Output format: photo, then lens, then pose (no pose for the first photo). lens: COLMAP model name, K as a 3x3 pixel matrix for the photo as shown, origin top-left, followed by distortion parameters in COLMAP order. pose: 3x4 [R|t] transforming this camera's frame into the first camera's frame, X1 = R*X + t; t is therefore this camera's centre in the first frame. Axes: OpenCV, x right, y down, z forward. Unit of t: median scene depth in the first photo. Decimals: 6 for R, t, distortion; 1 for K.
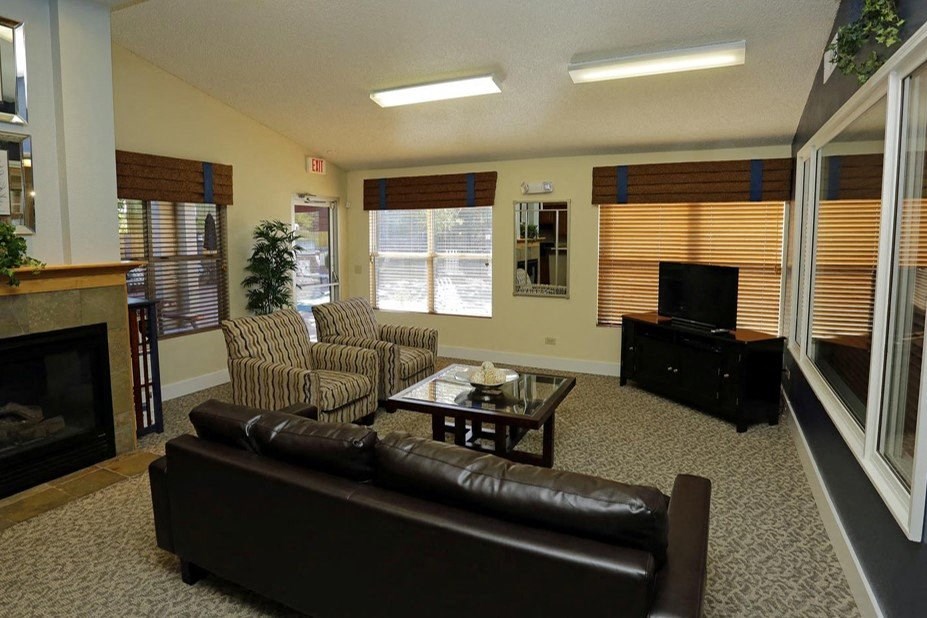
lens RADIAL K [[693.0, 0, 463.5], [0, 693.0, 309.0], [0, 0, 1]] dist [-0.001863, 0.000775]
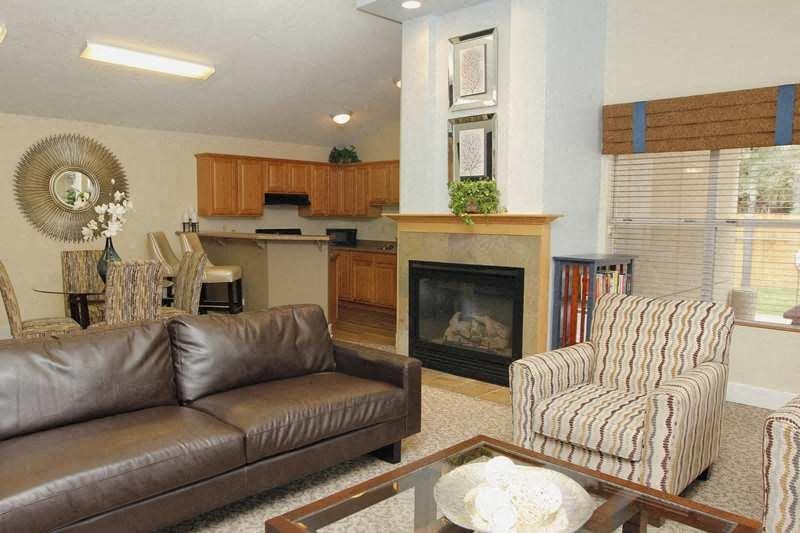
lens RADIAL K [[598.0, 0, 400.0], [0, 598.0, 266.5], [0, 0, 1]] dist [-0.001863, 0.000775]
pose [[-0.255129, 0.131469, -0.957928, 0.470678], [-0.133475, 0.976440, 0.169559, -0.123885], [0.957650, 0.171119, -0.231570, 1.075365]]
